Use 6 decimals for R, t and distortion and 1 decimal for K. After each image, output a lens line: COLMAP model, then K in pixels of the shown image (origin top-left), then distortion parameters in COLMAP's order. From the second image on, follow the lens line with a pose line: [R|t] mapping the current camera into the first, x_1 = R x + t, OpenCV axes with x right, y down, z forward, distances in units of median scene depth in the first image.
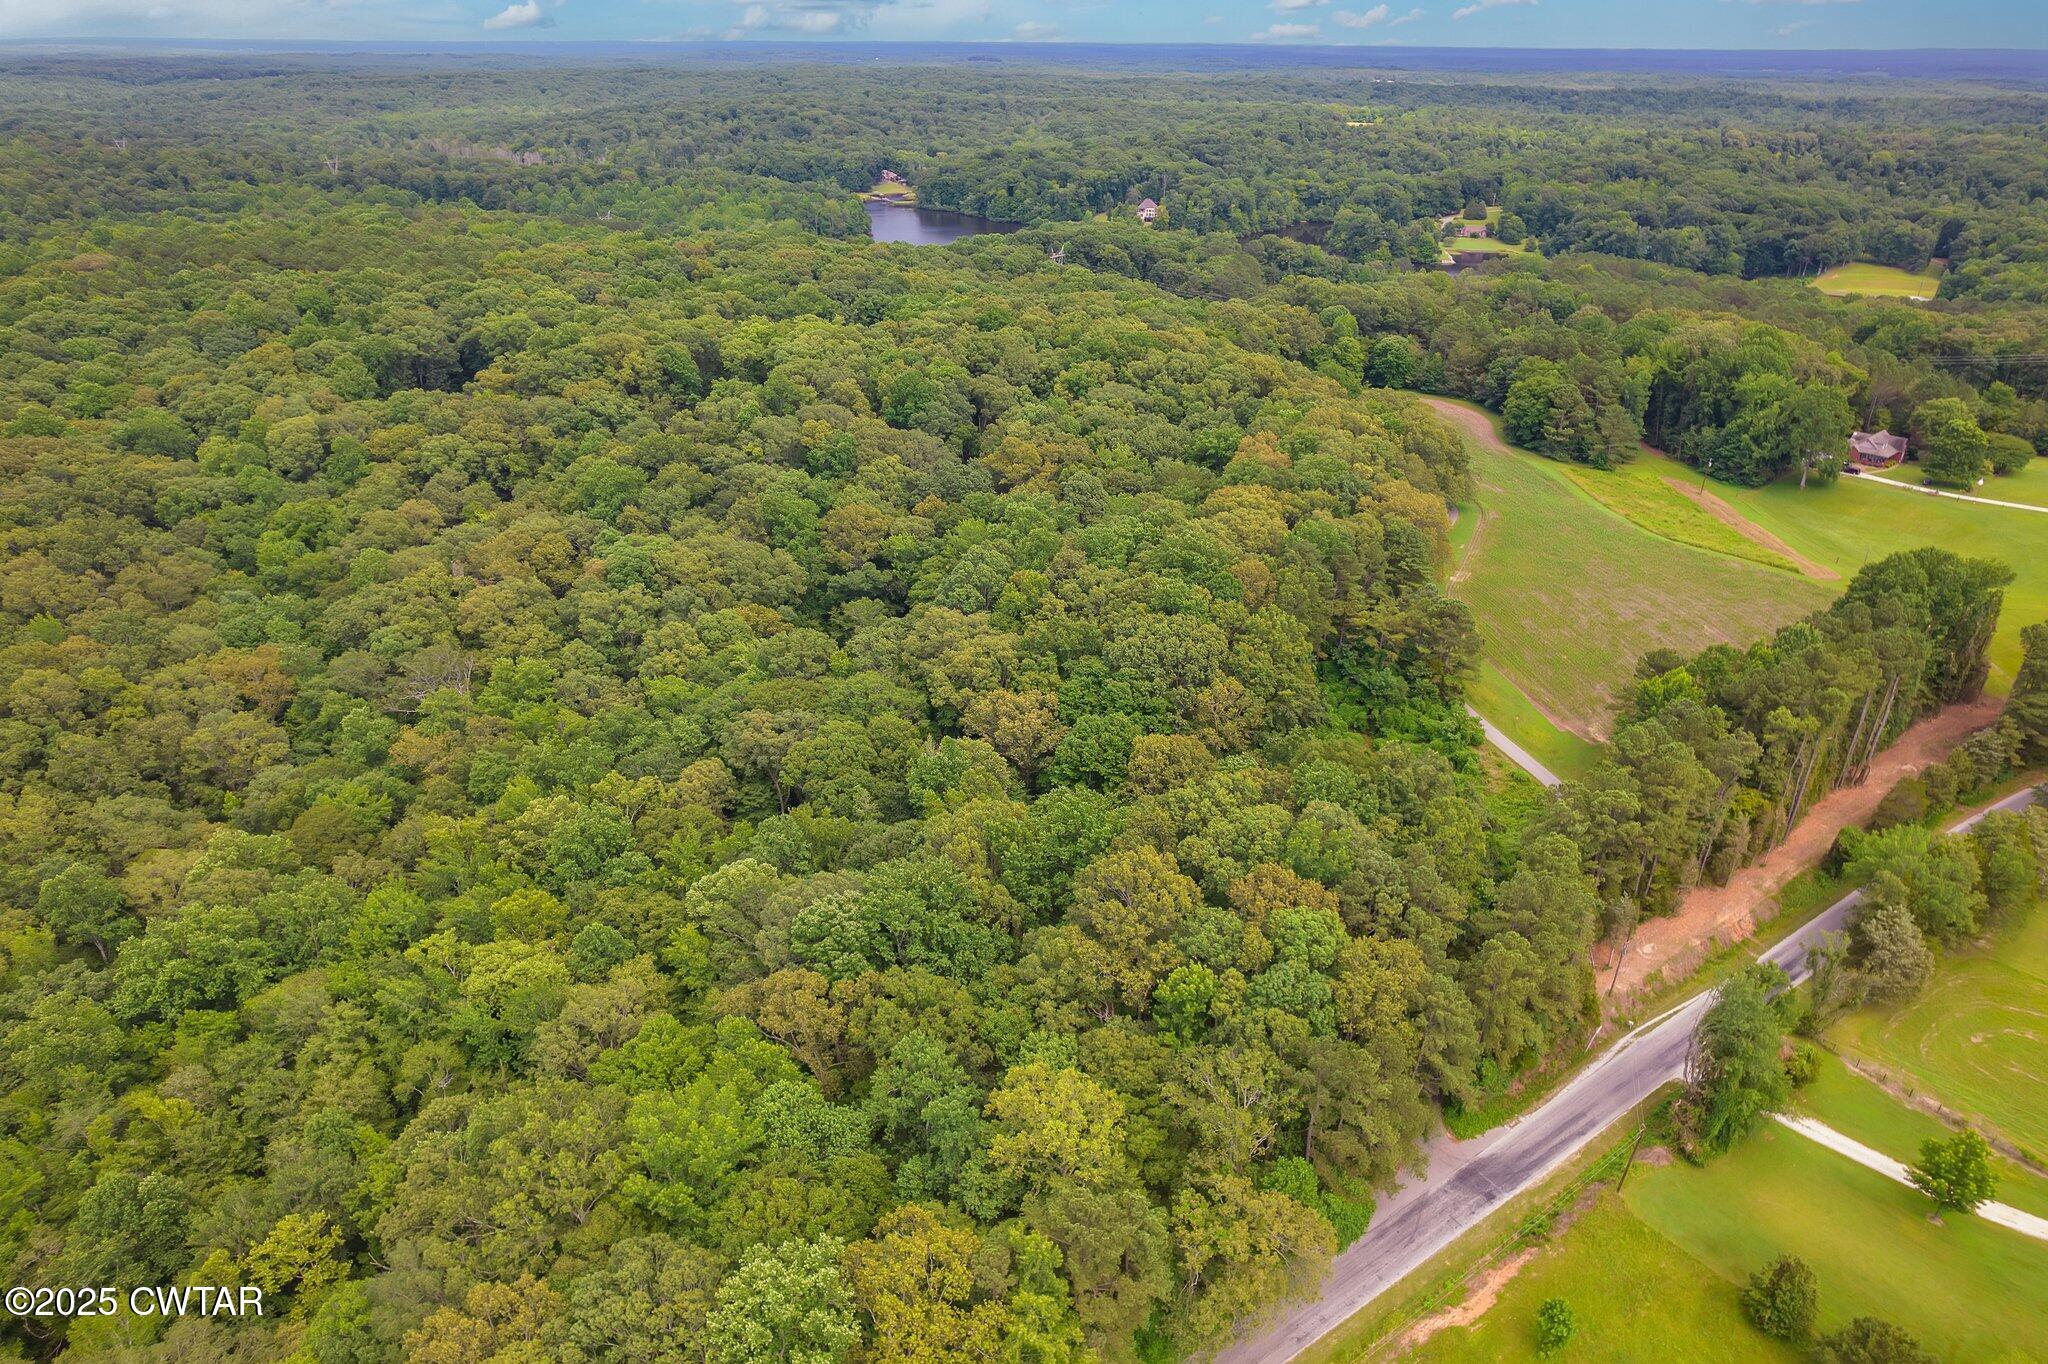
lens RADIAL K [[1310.5, 0, 1030.7], [0, 1310.5, 702.6], [0, 0, 1]] dist [-0.080856, 0.073769]
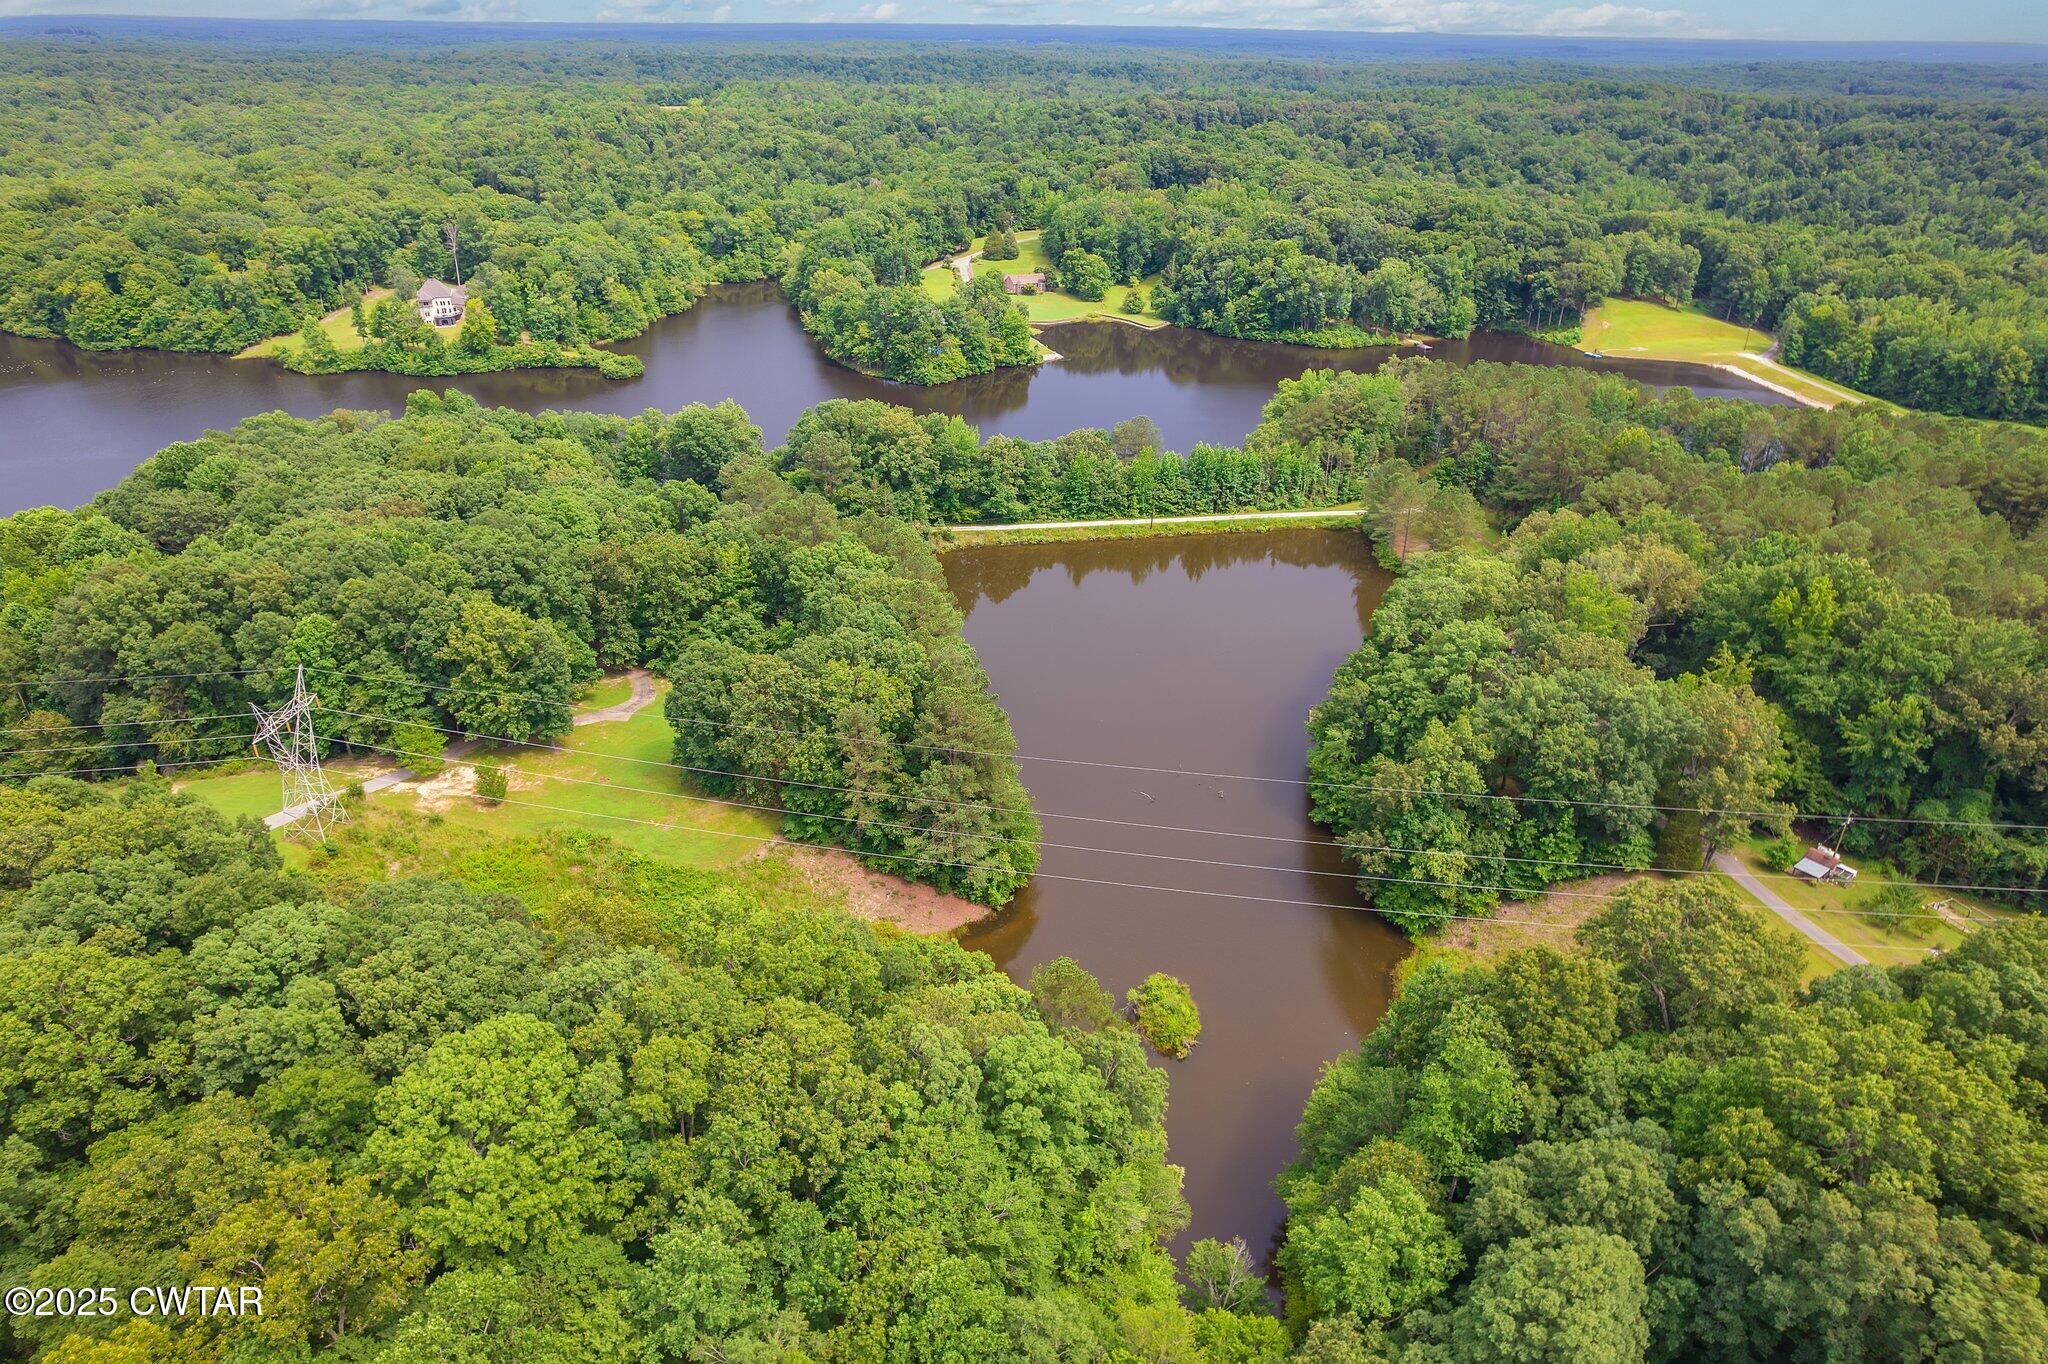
lens RADIAL K [[1310.5, 0, 1030.7], [0, 1310.5, 702.6], [0, 0, 1]] dist [-0.080856, 0.073769]
pose [[0.854324, -0.238539, 0.461769, 0.069420], [0.231869, 0.970069, 0.072131, -0.774380], [-0.465154, 0.045447, 0.884063, 1.671403]]
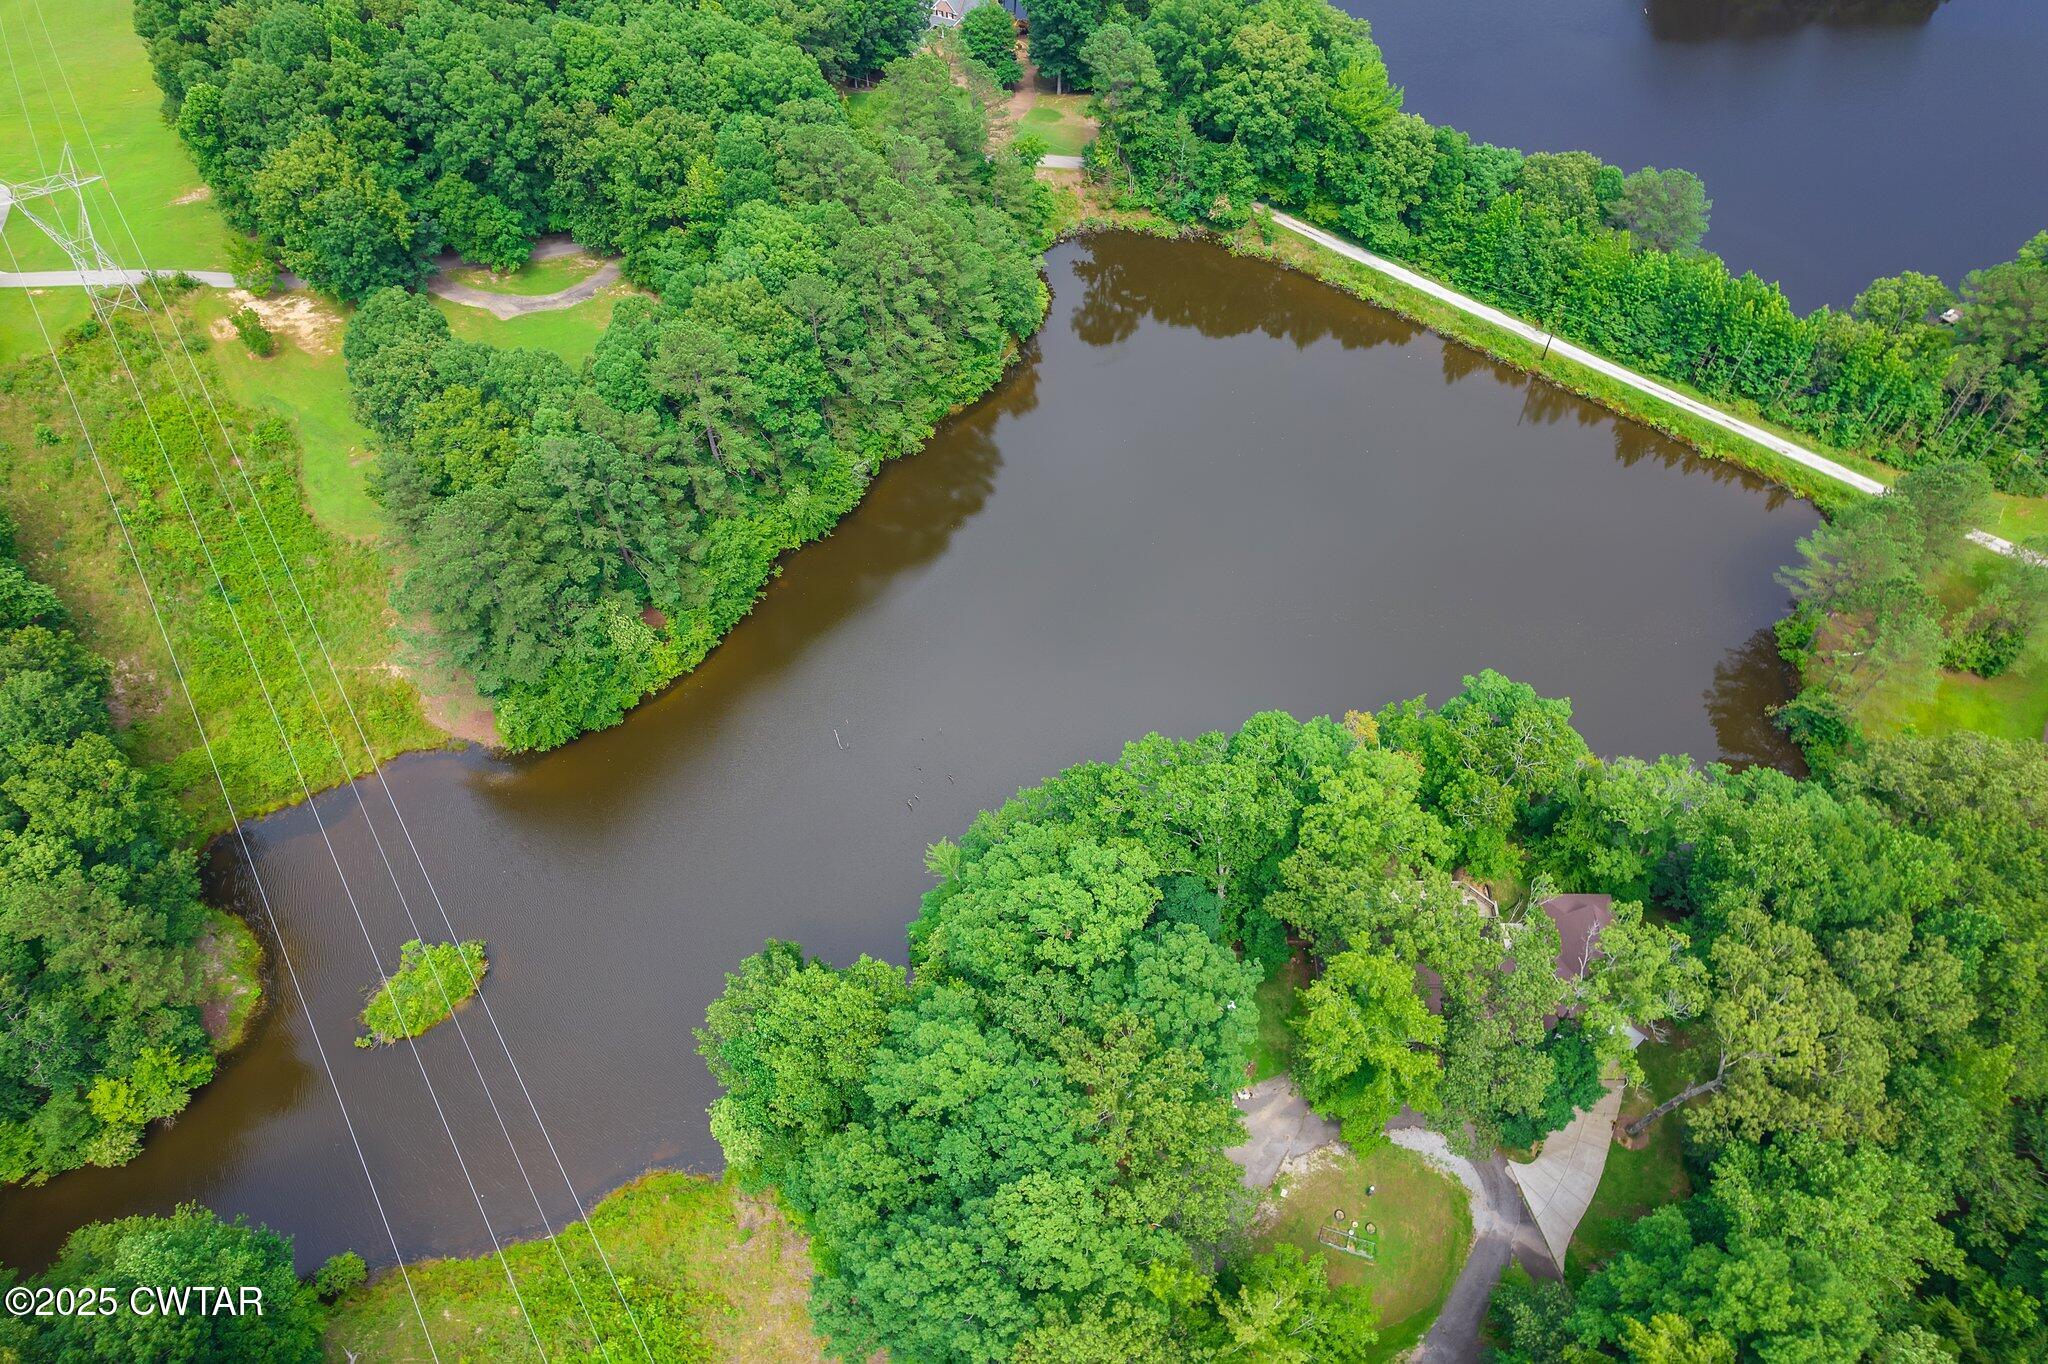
lens RADIAL K [[1310.5, 0, 1030.7], [0, 1310.5, 702.6], [0, 0, 1]] dist [-0.080856, 0.073769]
pose [[0.948930, 0.248901, -0.193854, 0.647148], [-0.144495, 0.889116, 0.434275, -0.916118], [0.280450, -0.384085, 0.879674, 1.856942]]
